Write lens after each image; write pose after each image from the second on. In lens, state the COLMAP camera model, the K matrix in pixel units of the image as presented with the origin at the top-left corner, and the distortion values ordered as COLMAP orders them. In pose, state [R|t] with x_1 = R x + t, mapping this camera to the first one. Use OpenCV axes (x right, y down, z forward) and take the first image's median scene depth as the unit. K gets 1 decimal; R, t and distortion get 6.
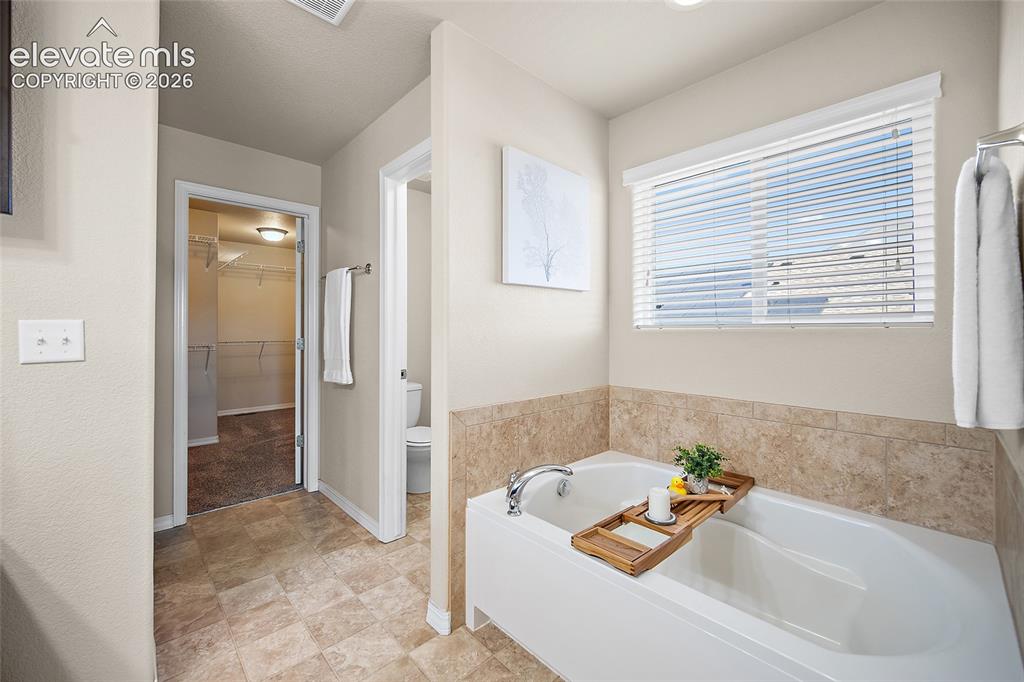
lens RADIAL K [[412.7, 0, 510.6], [0, 412.7, 327.0], [0, 0, 1]] dist [-0.001413, -0.000335]
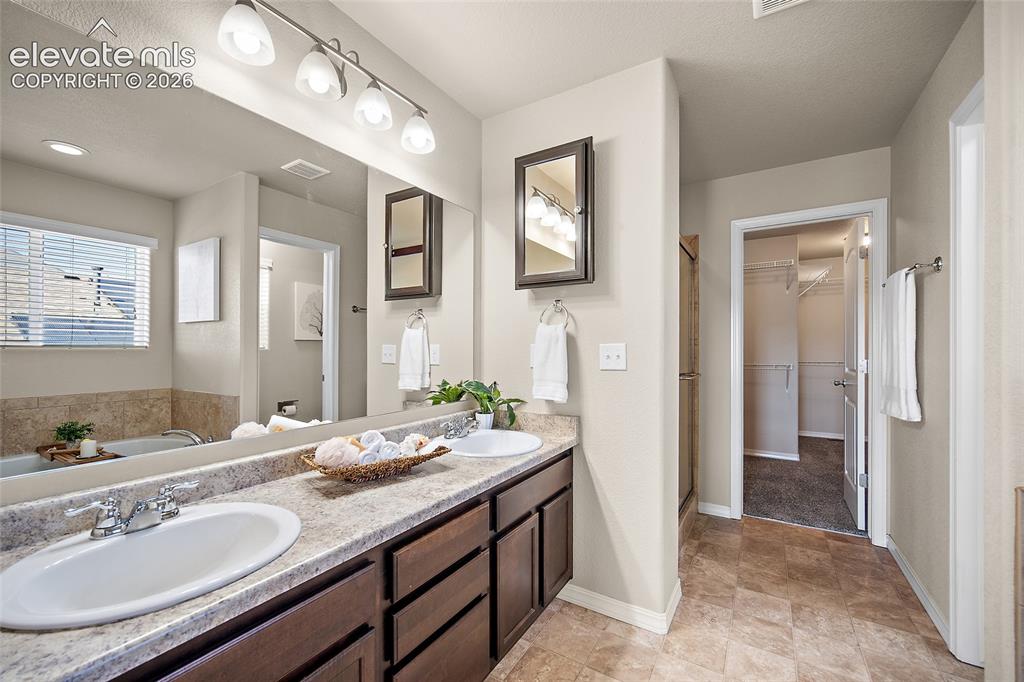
lens RADIAL K [[414.2, 0, 508.4], [0, 414.2, 348.8], [0, 0, 1]] dist [0.000350, 0.000323]
pose [[0.253251, -0.002167, -0.967398, 0.171433], [0.006935, 0.999976, -0.000424, 0.000107], [0.967376, -0.006602, 0.253260, 0.098551]]
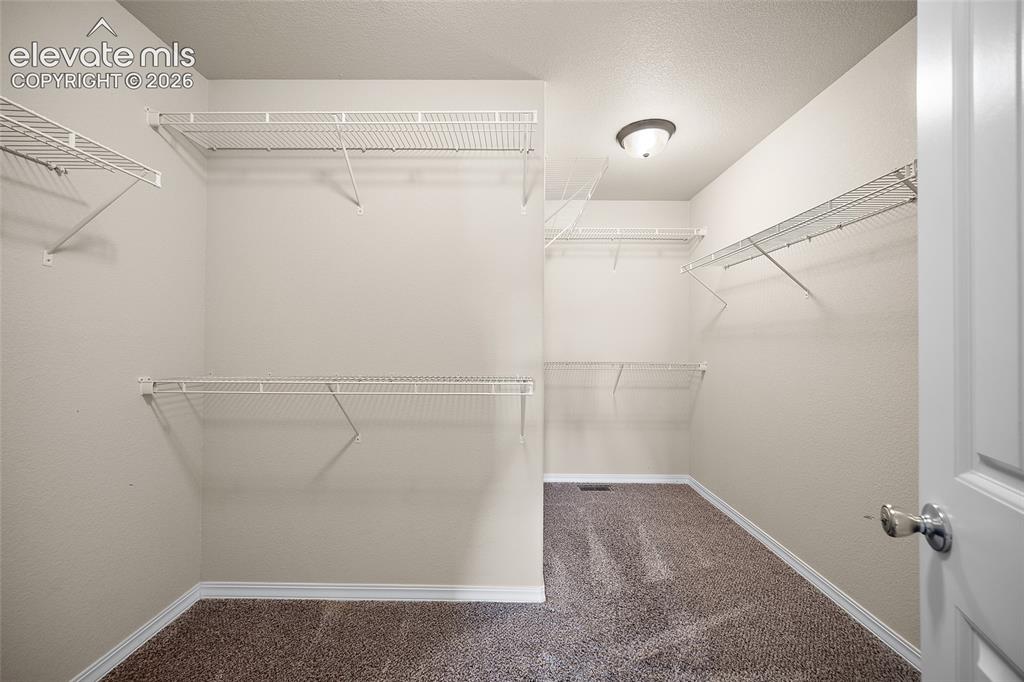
lens RADIAL K [[408.1, 0, 512.0], [0, 408.1, 341.0], [0, 0, 1]] dist [-0.001000, -0.000116]
pose [[0.723175, -0.000073, -0.690665, -0.786468], [0.000477, 1.000000, 0.000394, 0.008975], [0.690664, -0.000614, 0.723175, 1.200737]]
